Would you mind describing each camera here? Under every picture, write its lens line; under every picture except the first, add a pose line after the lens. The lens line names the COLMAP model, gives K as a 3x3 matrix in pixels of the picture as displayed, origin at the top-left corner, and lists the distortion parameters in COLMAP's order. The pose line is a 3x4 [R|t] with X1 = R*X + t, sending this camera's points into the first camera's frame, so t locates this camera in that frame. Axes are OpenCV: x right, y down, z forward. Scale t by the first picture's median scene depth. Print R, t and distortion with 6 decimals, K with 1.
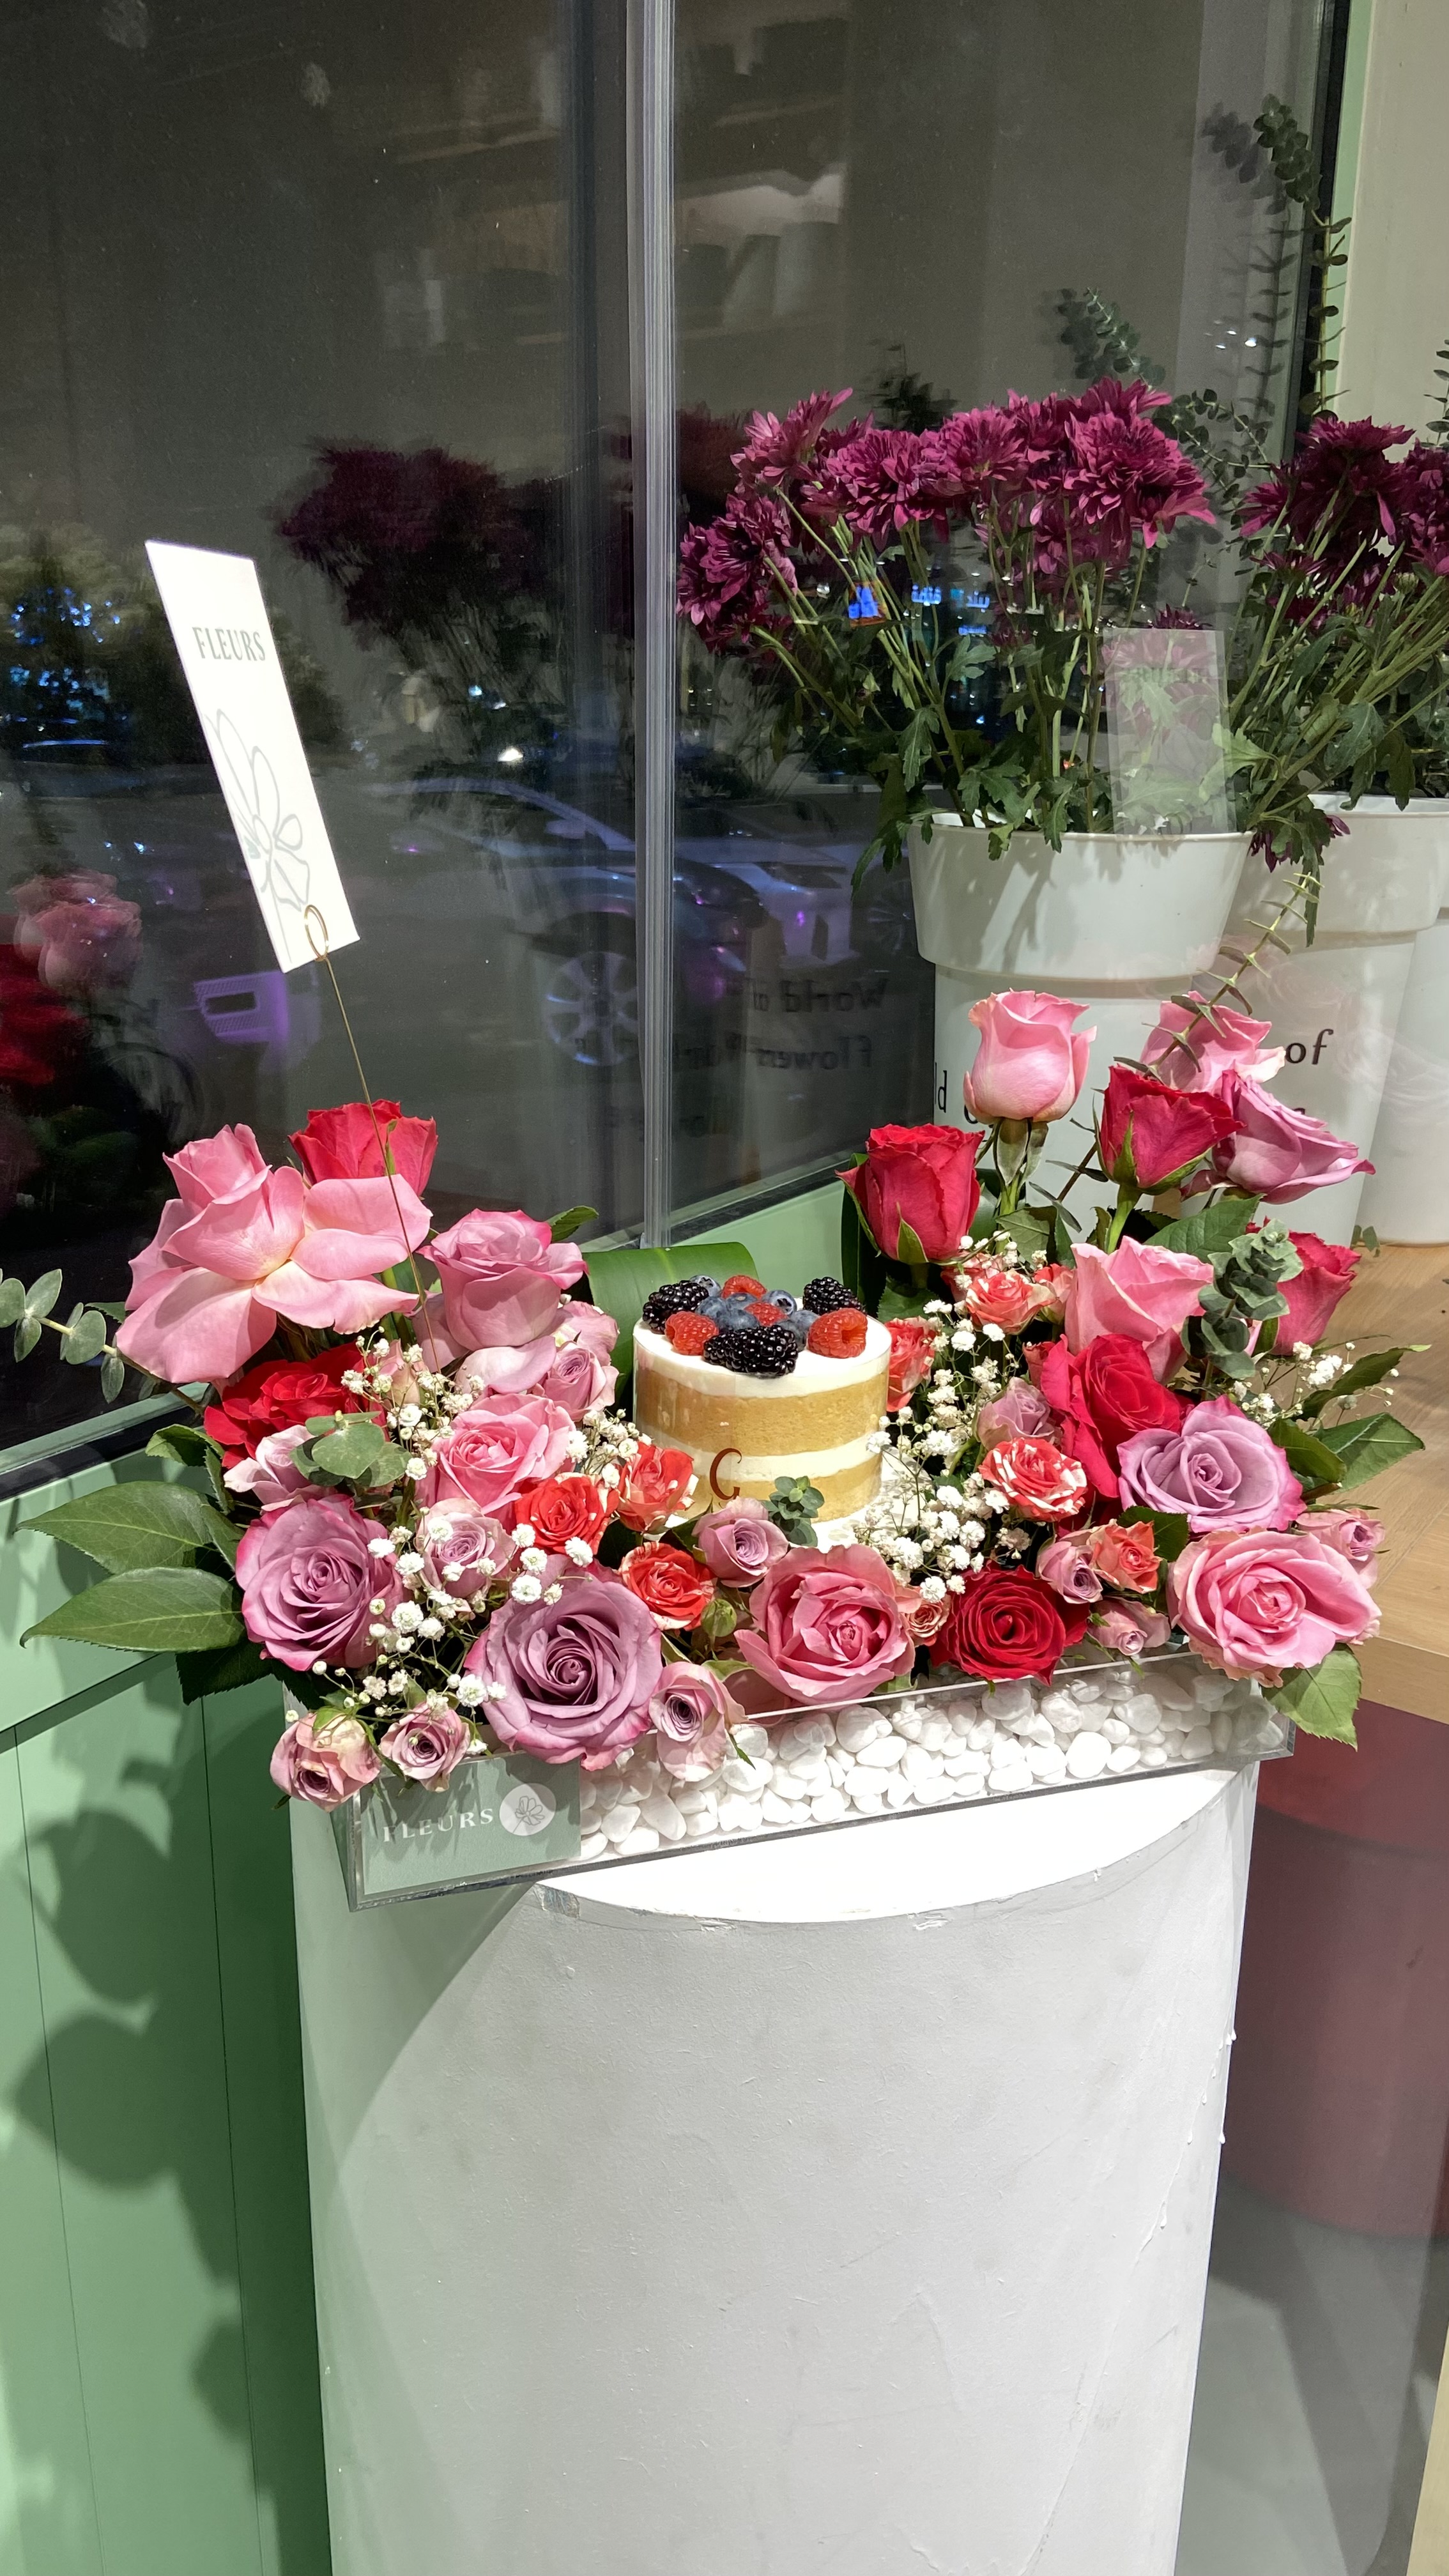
lens RADIAL K [[1976.6, 0, 705.6], [0, 1976.6, 1301.4], [0, 0, 1]] dist [0.099443, -0.105817]
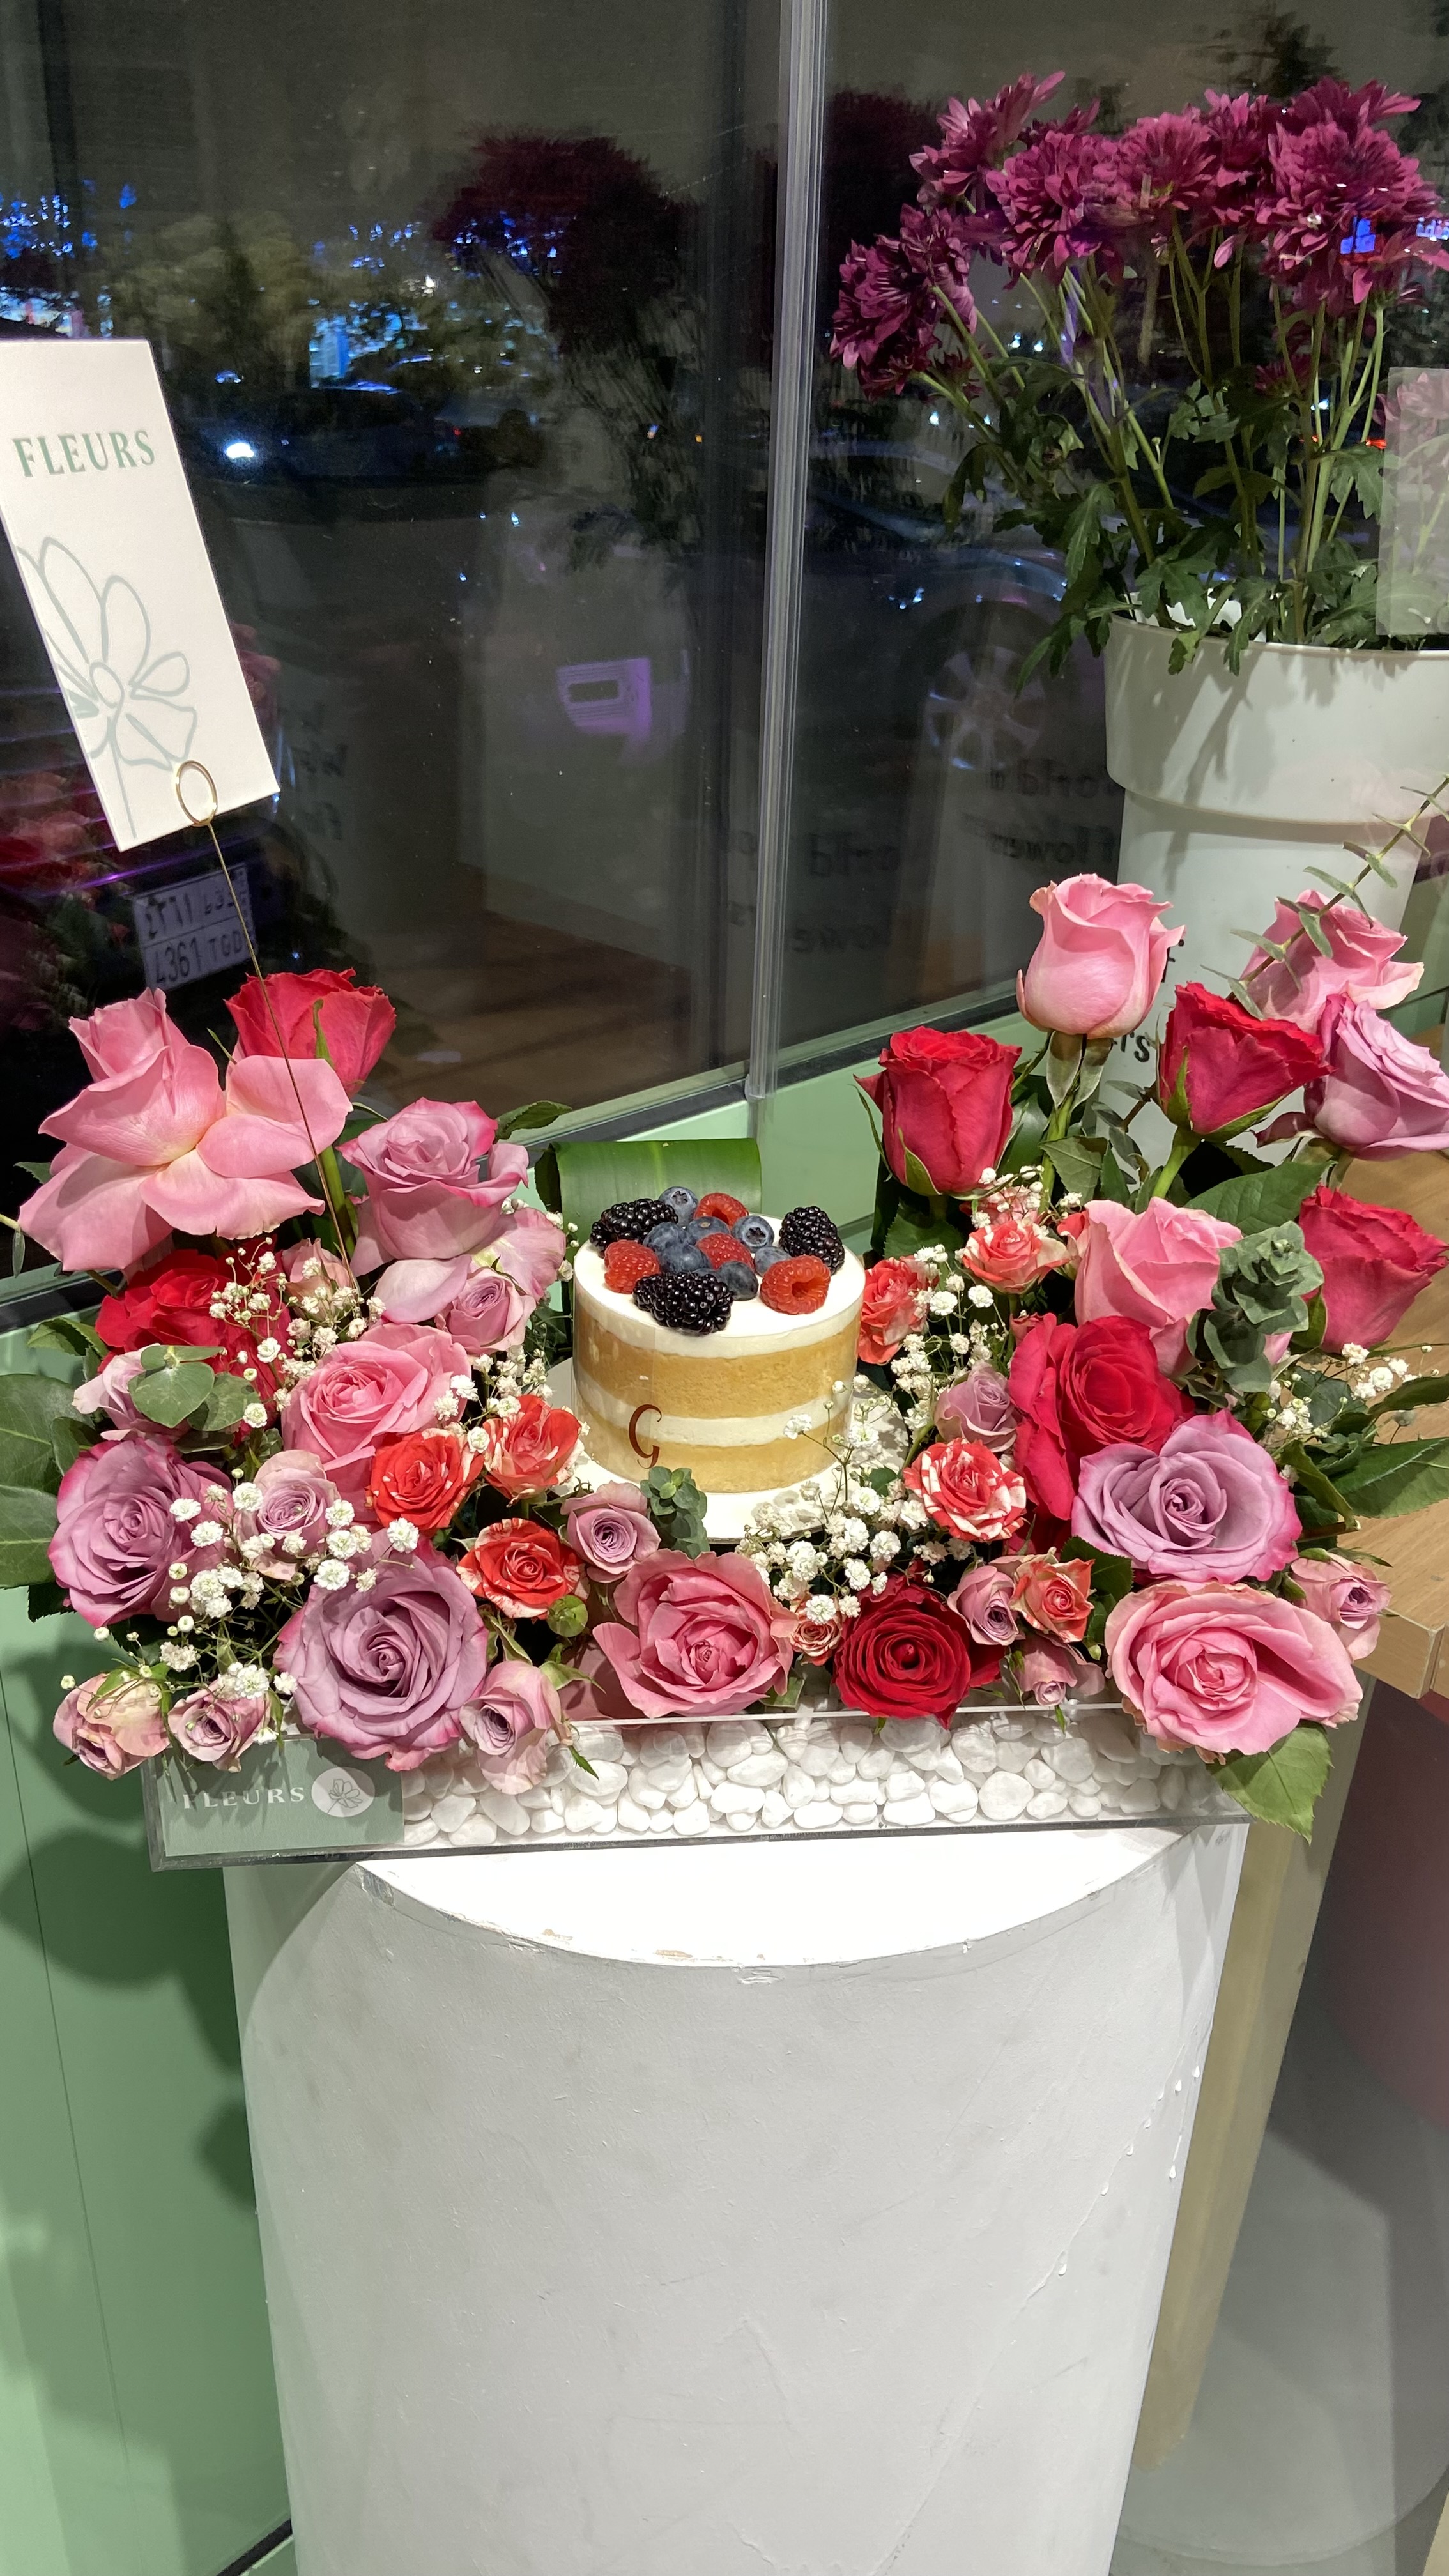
lens RADIAL K [[1976.6, 0, 721.3], [0, 1976.6, 1304.6], [0, 0, 1]] dist [0.099443, -0.105817]
pose [[0.978395, 0.108075, -0.176247, 0.197698], [-0.079616, 0.983699, 0.161235, -0.117282], [0.190799, -0.143720, 0.971051, 0.147197]]
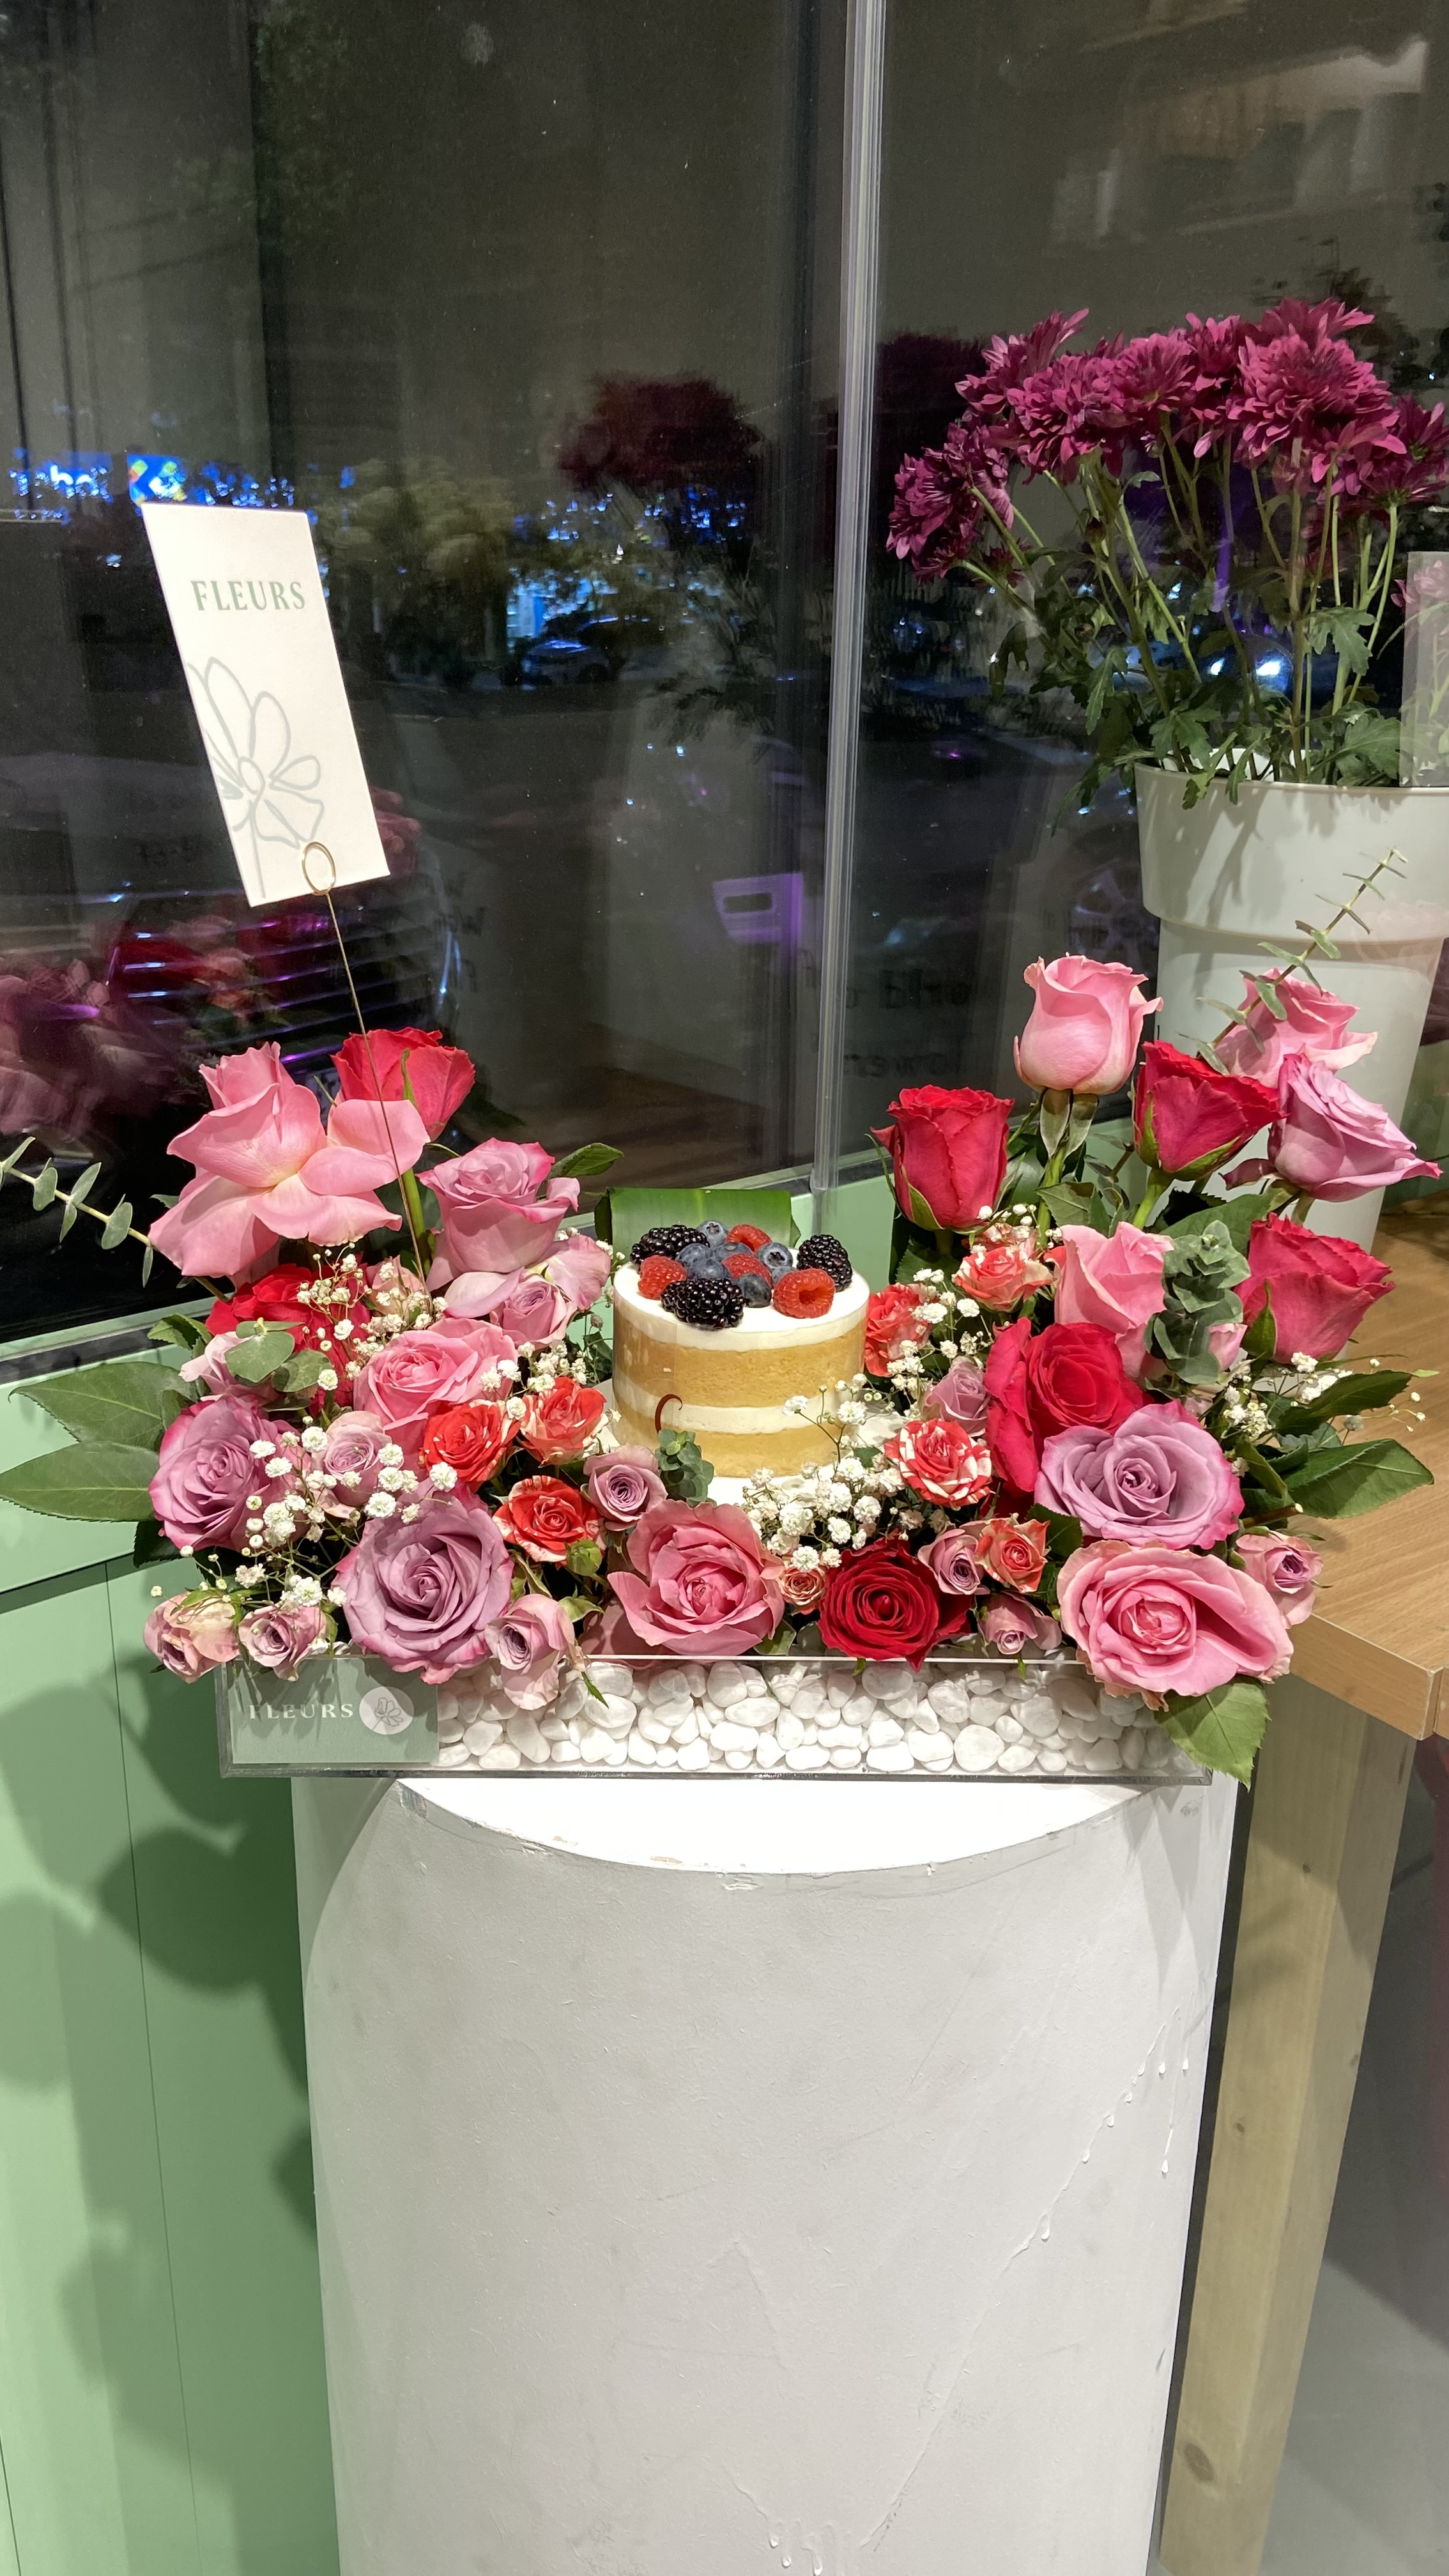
lens RADIAL K [[1976.6, 0, 709.2], [0, 1976.6, 1267.1], [0, 0, 1]] dist [0.099443, -0.105817]
pose [[0.956495, 0.099924, -0.274104, 0.304948], [-0.091351, 0.994851, 0.043898, -0.037524], [0.277079, -0.016949, 0.960698, 0.029060]]
